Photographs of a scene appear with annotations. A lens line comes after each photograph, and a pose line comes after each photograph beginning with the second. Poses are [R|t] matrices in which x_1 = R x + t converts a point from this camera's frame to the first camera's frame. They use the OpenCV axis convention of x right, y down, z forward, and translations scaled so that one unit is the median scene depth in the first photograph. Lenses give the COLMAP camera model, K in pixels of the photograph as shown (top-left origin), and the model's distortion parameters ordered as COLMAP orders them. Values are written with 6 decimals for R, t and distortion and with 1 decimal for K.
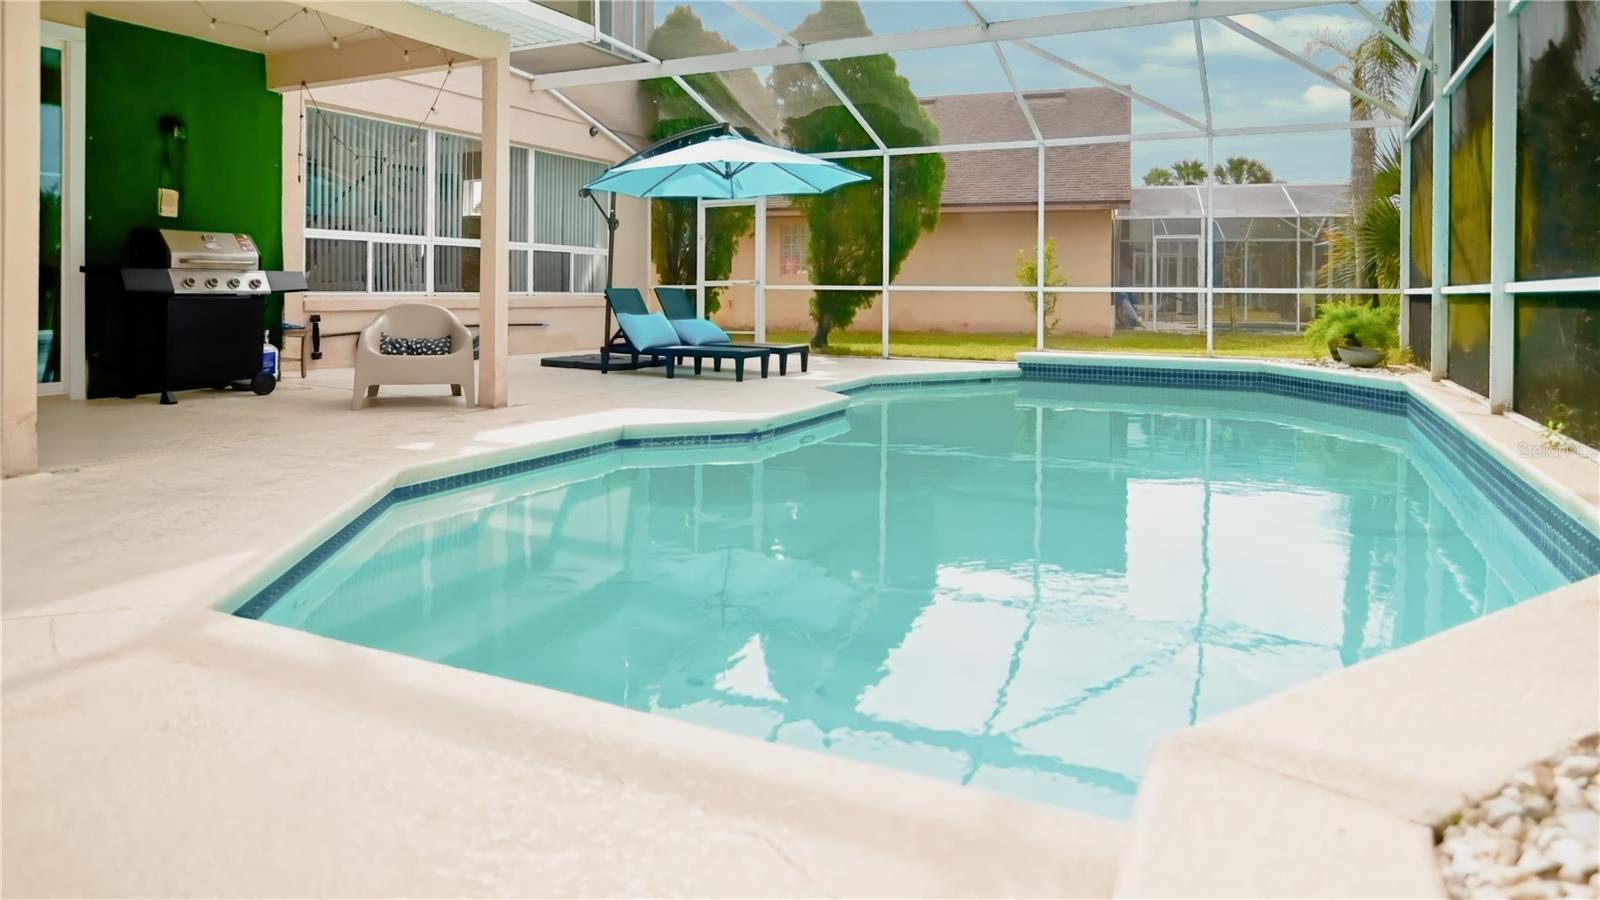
lens RADIAL K [[957.4, 0, 767.8], [0, 957.4, 428.3], [0, 0, 1]] dist [-0.018466, 0.000647]
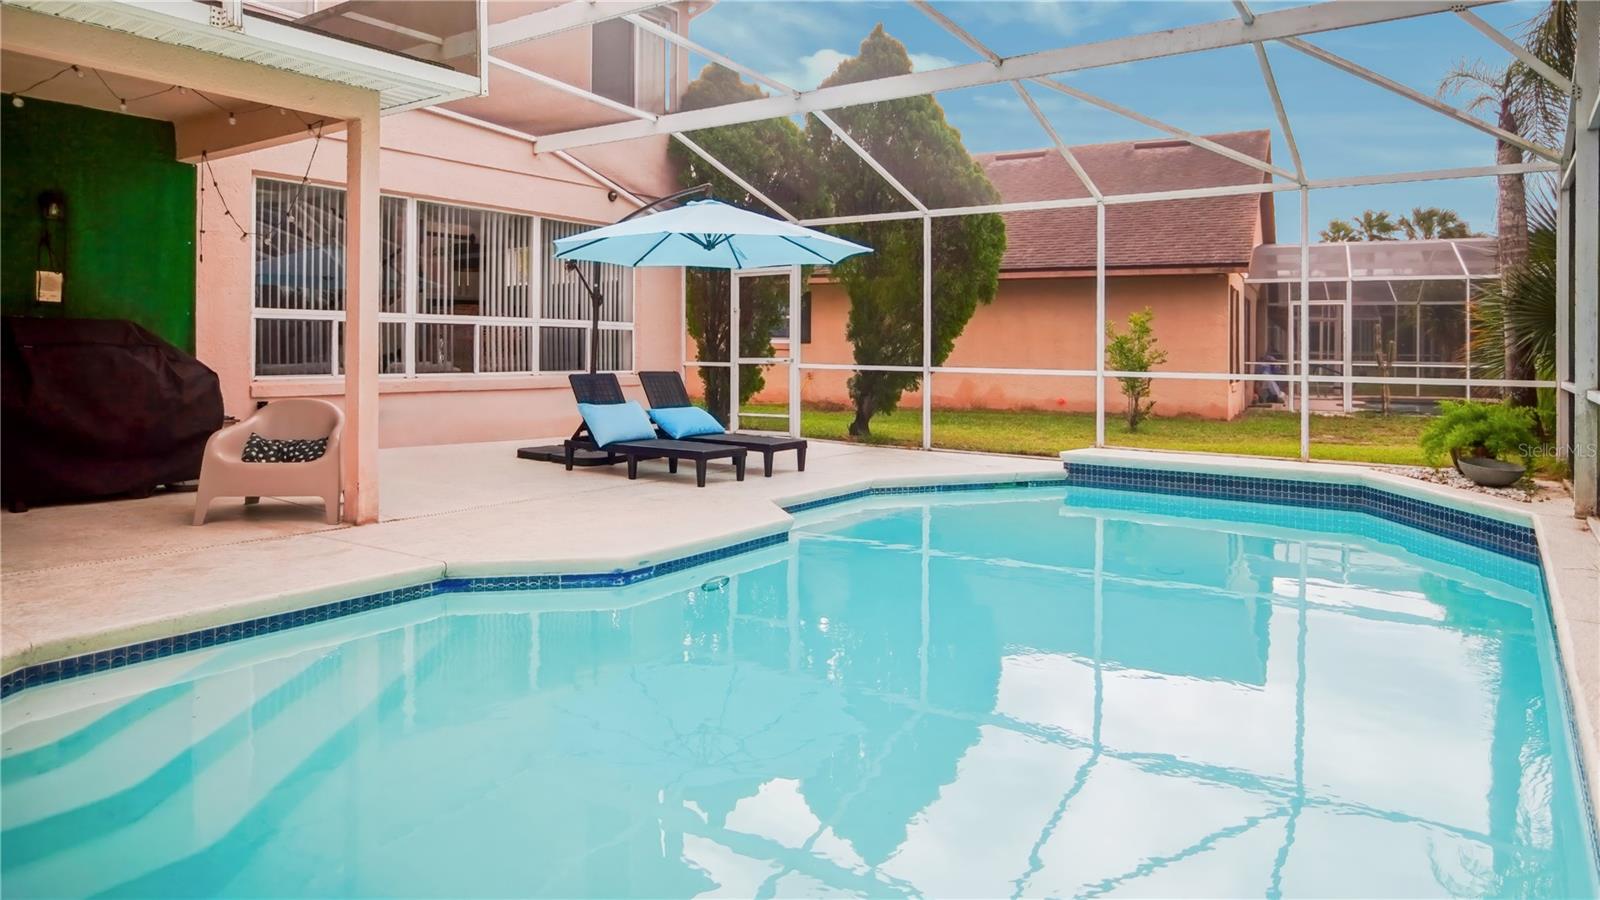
lens RADIAL K [[956.7, 0, 814.7], [0, 956.7, 459.7], [0, 0, 1]] dist [-0.014376, 0.001265]
pose [[0.990711, 0.017985, -0.134792, 0.155733], [-0.021375, 0.999490, -0.023743, -0.045897], [0.134296, 0.026404, 0.990589, 0.140981]]
